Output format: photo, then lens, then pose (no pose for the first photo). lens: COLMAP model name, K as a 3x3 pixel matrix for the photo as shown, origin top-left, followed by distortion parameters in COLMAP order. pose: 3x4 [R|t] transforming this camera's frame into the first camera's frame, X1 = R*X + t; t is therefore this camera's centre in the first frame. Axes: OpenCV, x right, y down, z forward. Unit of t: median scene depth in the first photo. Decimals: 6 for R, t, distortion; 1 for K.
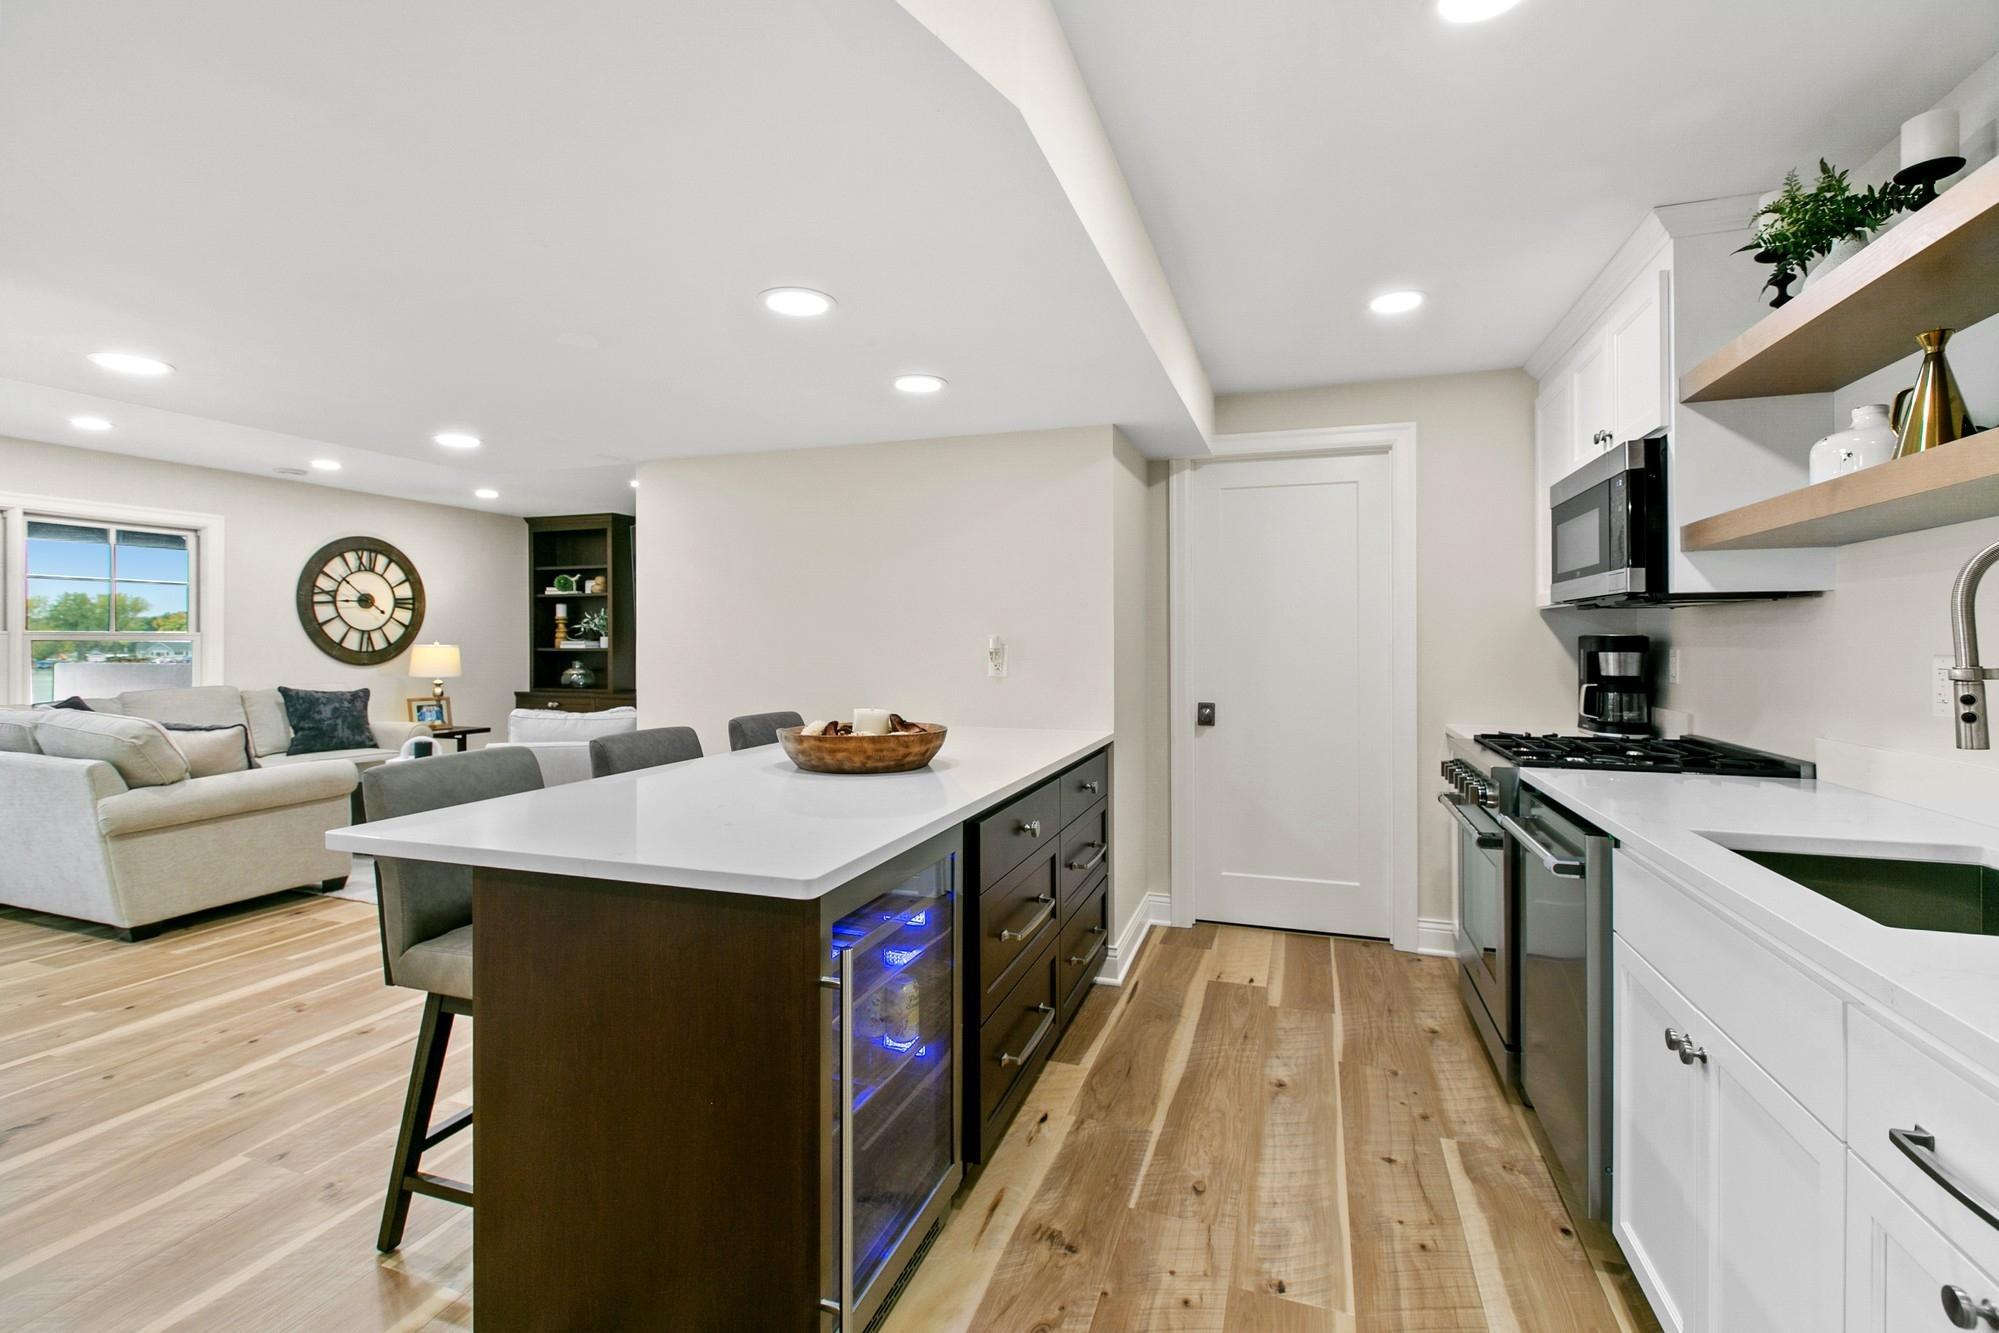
lens RADIAL K [[896.9, 0, 1000.7], [0, 896.9, 646.4], [0, 0, 1]] dist [-0.000274, 0.000025]
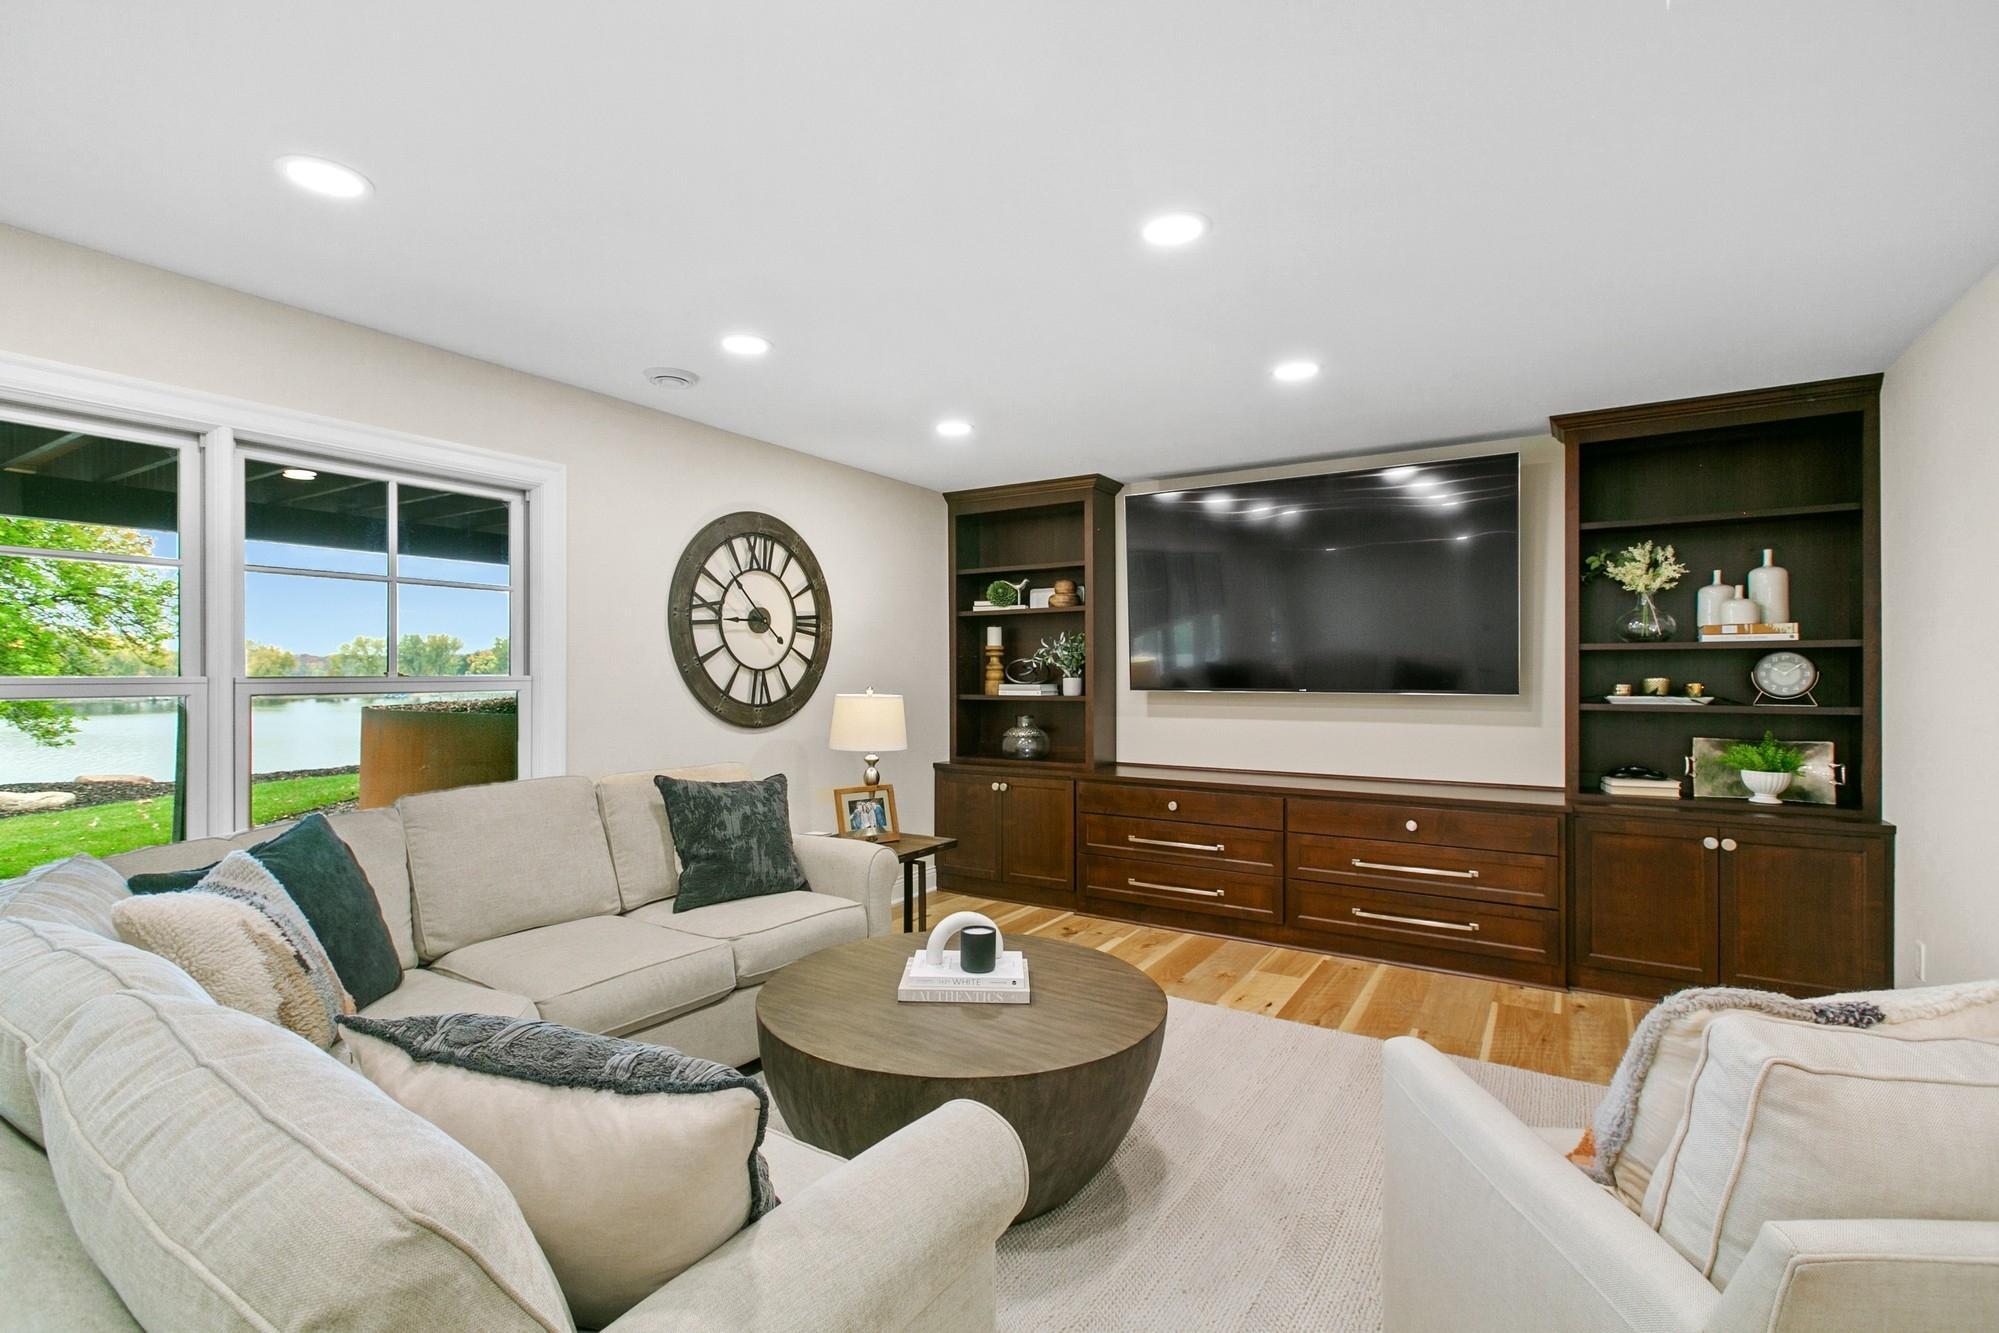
lens RADIAL K [[939.1, 0, 999.5], [0, 939.1, 666.5], [0, 0, 1]] dist [0.051221, 0.000016]
pose [[0.972597, 0.001676, -0.232492, -0.405801], [-0.004412, 0.999927, -0.011251, -0.013339], [0.232457, 0.011969, 0.972533, 0.424682]]
